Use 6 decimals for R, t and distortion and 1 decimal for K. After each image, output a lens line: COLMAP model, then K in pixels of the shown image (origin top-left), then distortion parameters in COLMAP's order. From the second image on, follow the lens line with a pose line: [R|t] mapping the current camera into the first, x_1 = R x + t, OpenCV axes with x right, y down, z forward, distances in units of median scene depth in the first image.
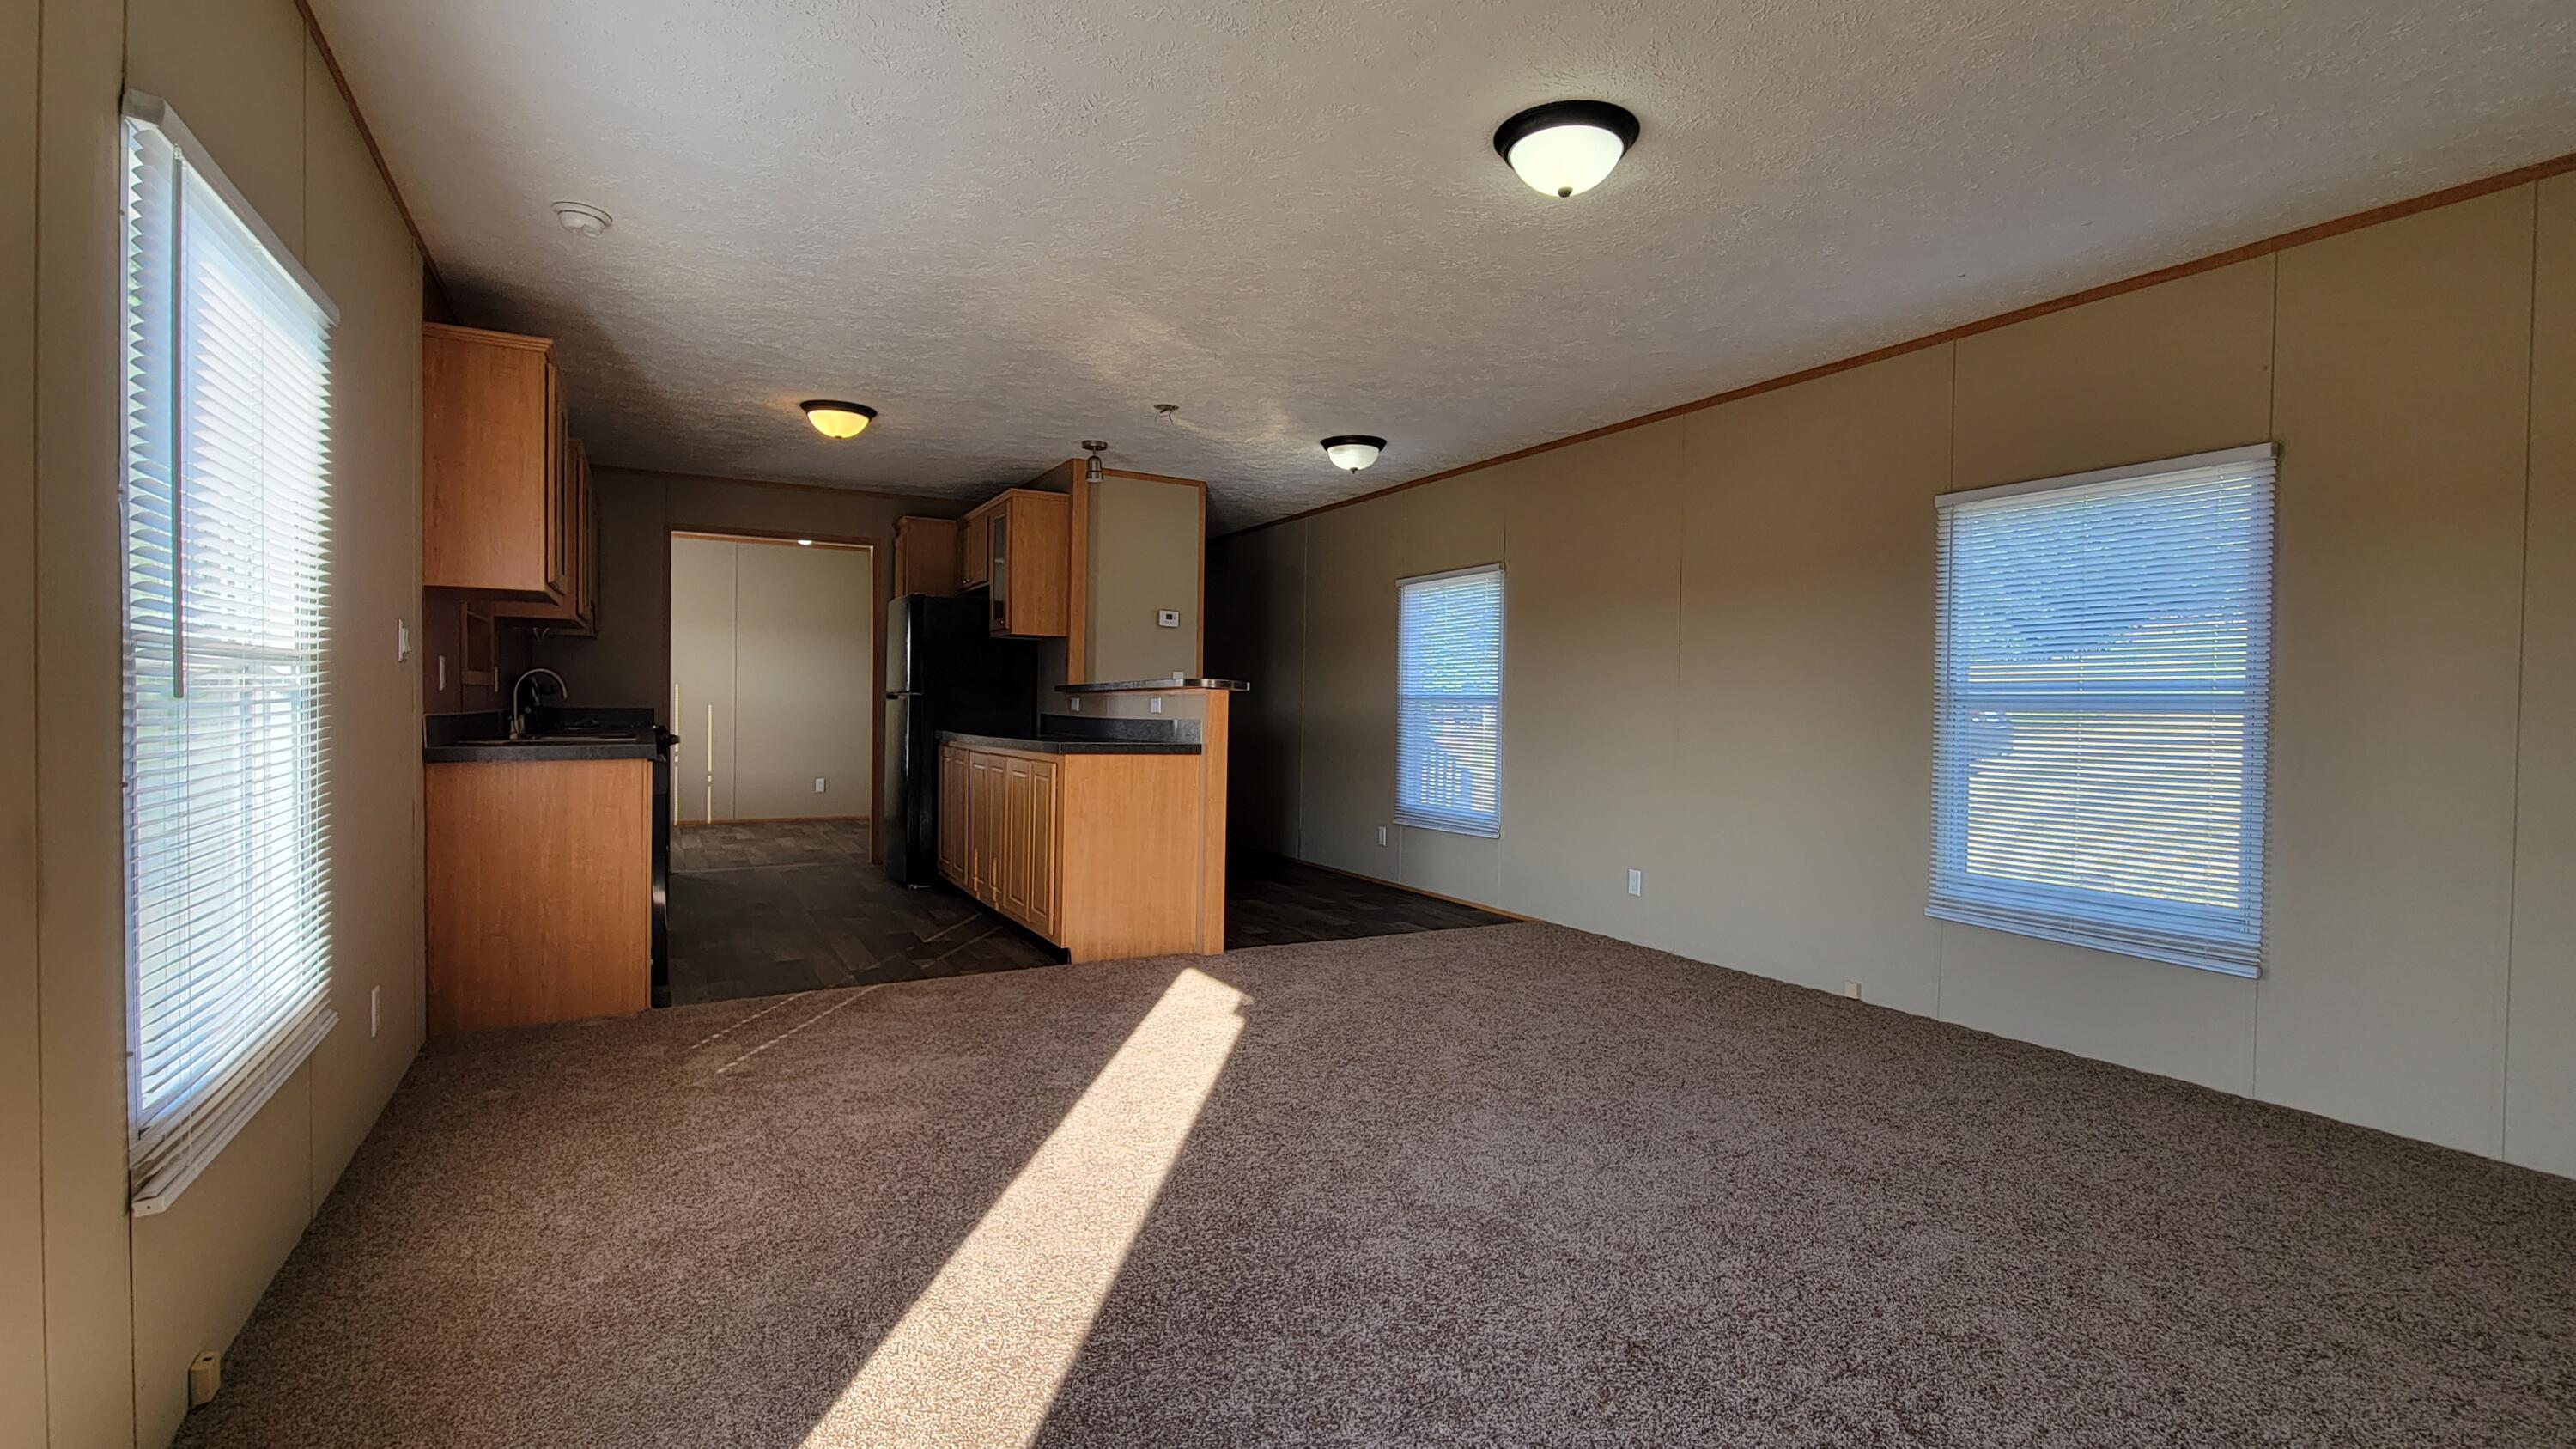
lens RADIAL K [[1119.3, 0, 1308.3], [0, 1119.3, 720.5], [0, 0, 1]] dist [-0.002654, -0.000237]
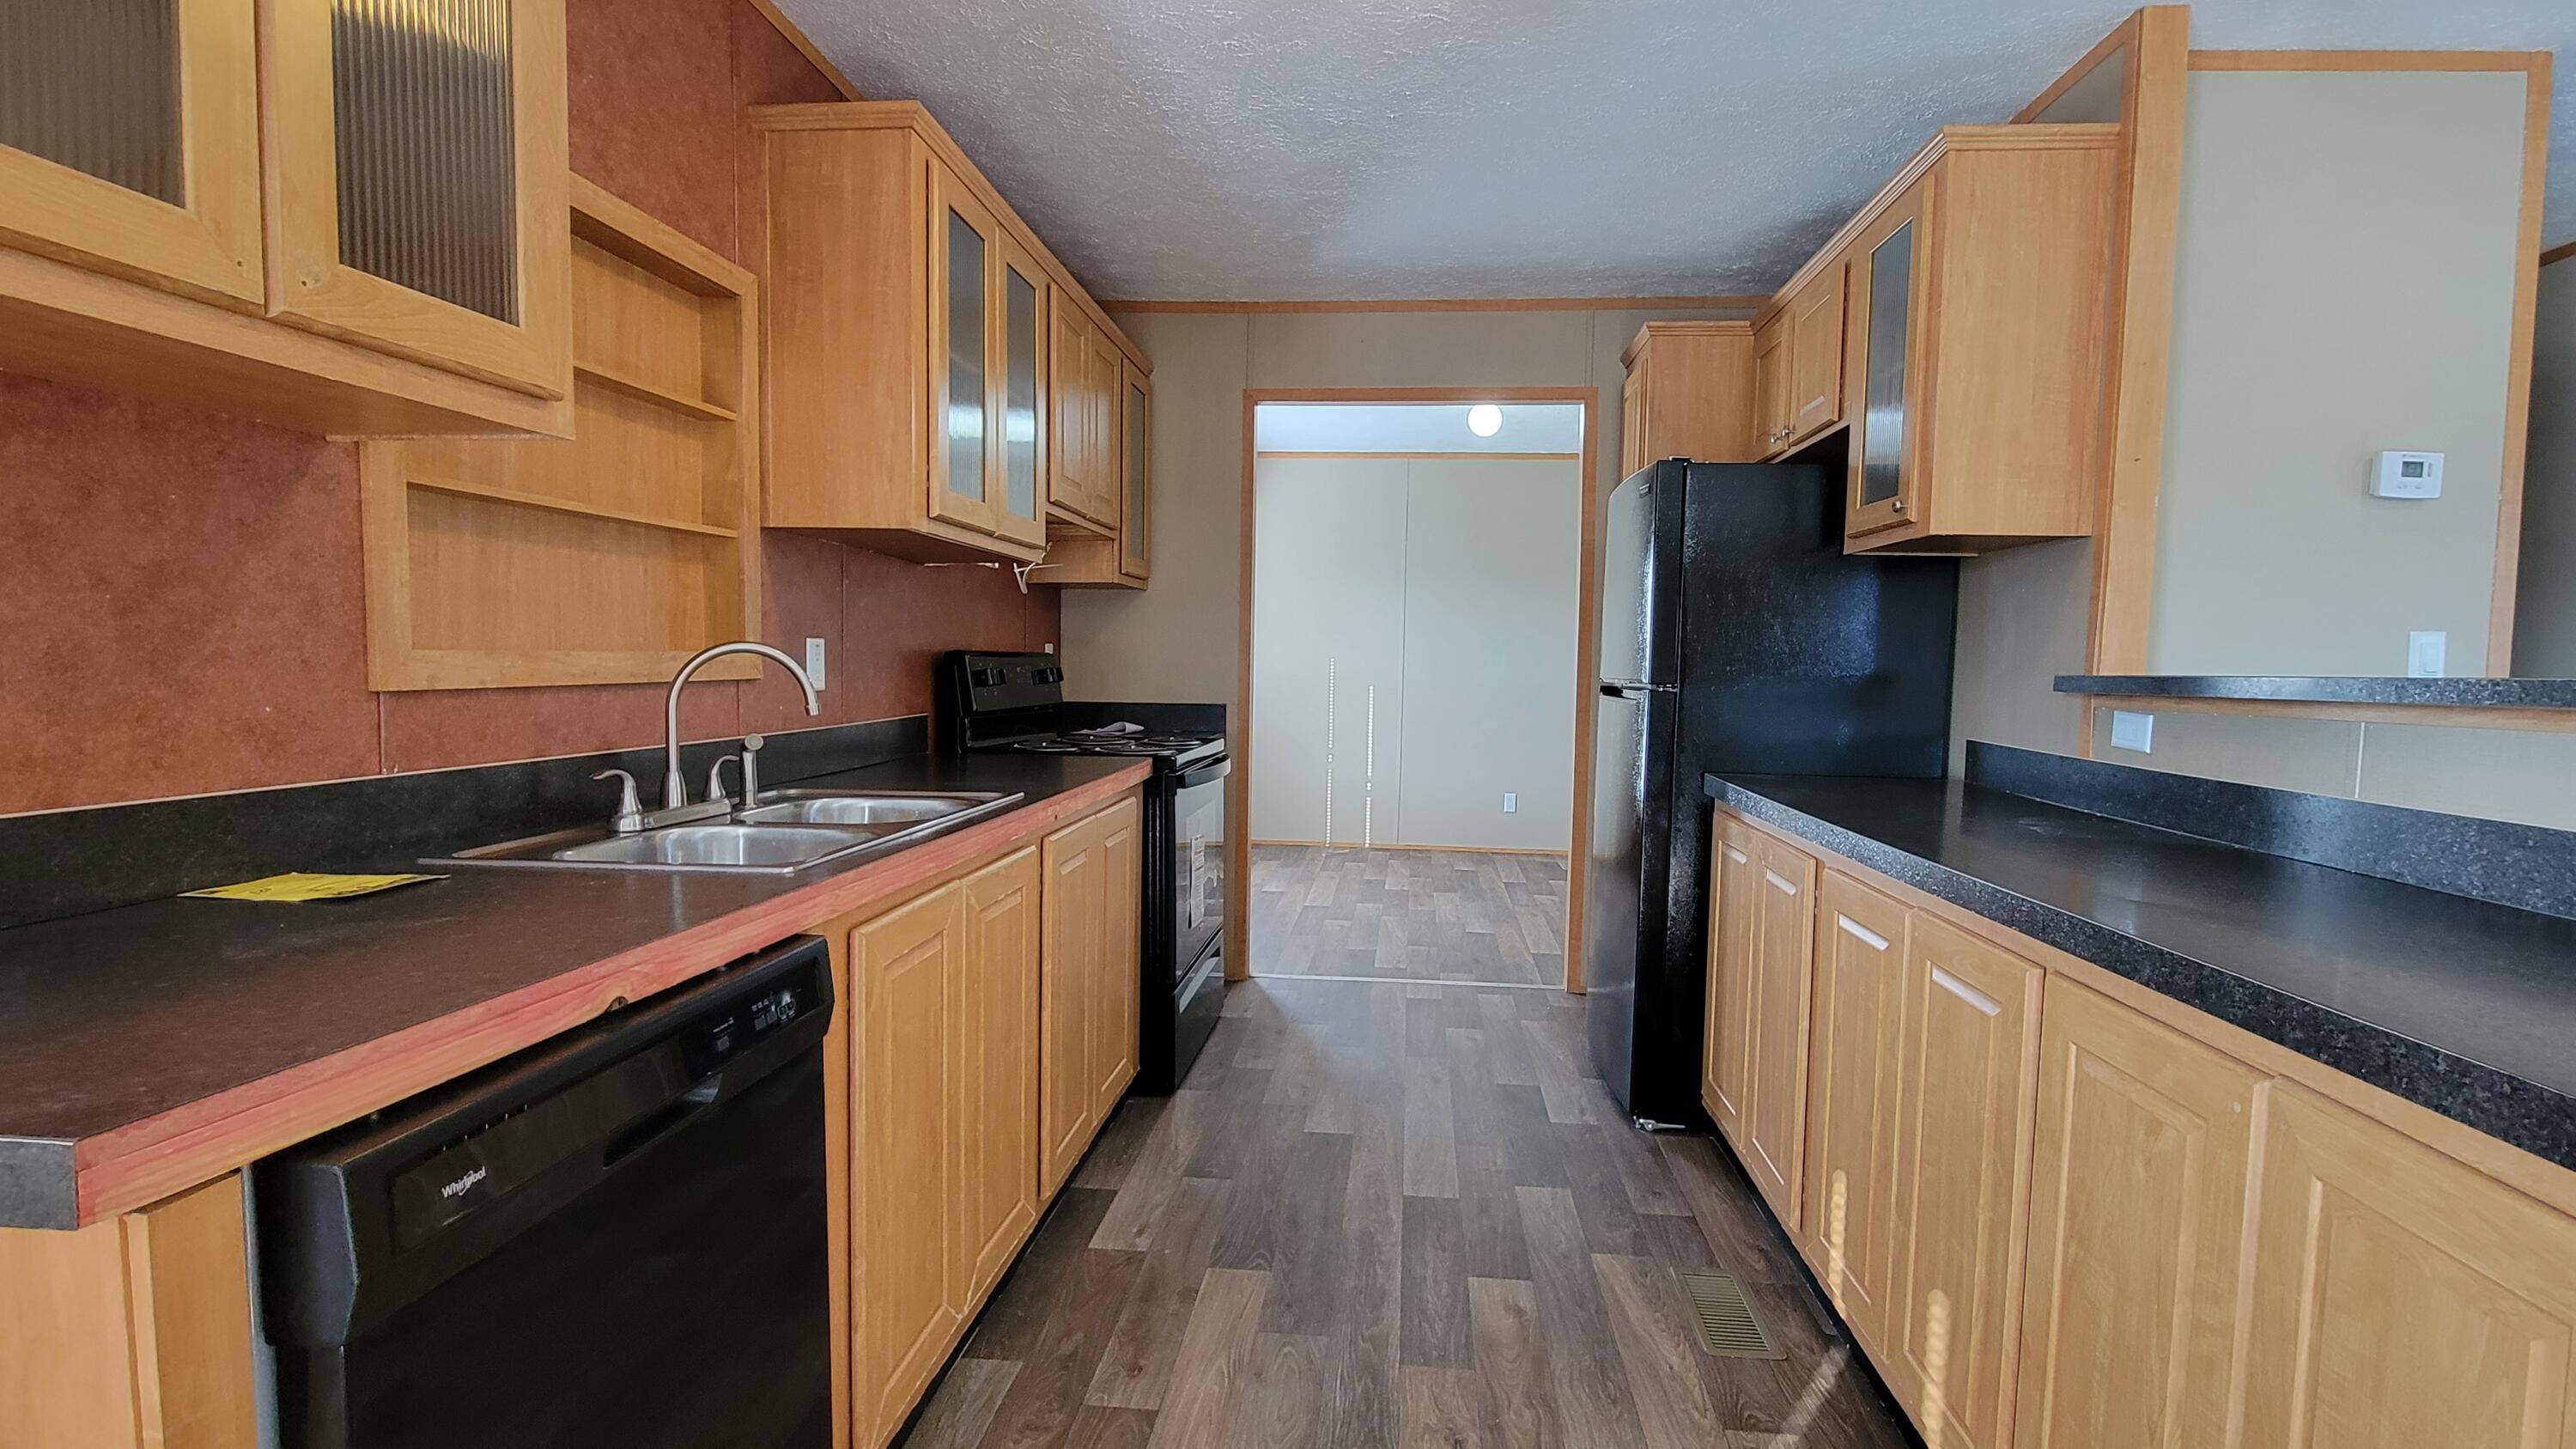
lens RADIAL K [[1119.3, 0, 1281.7], [0, 1119.3, 726.3], [0, 0, 1]] dist [-0.002654, -0.000237]
pose [[0.801212, 0.030893, -0.597583, -0.194537], [-0.010272, 0.999229, 0.037883, -0.023951], [0.598293, -0.024214, 0.800912, 0.521246]]
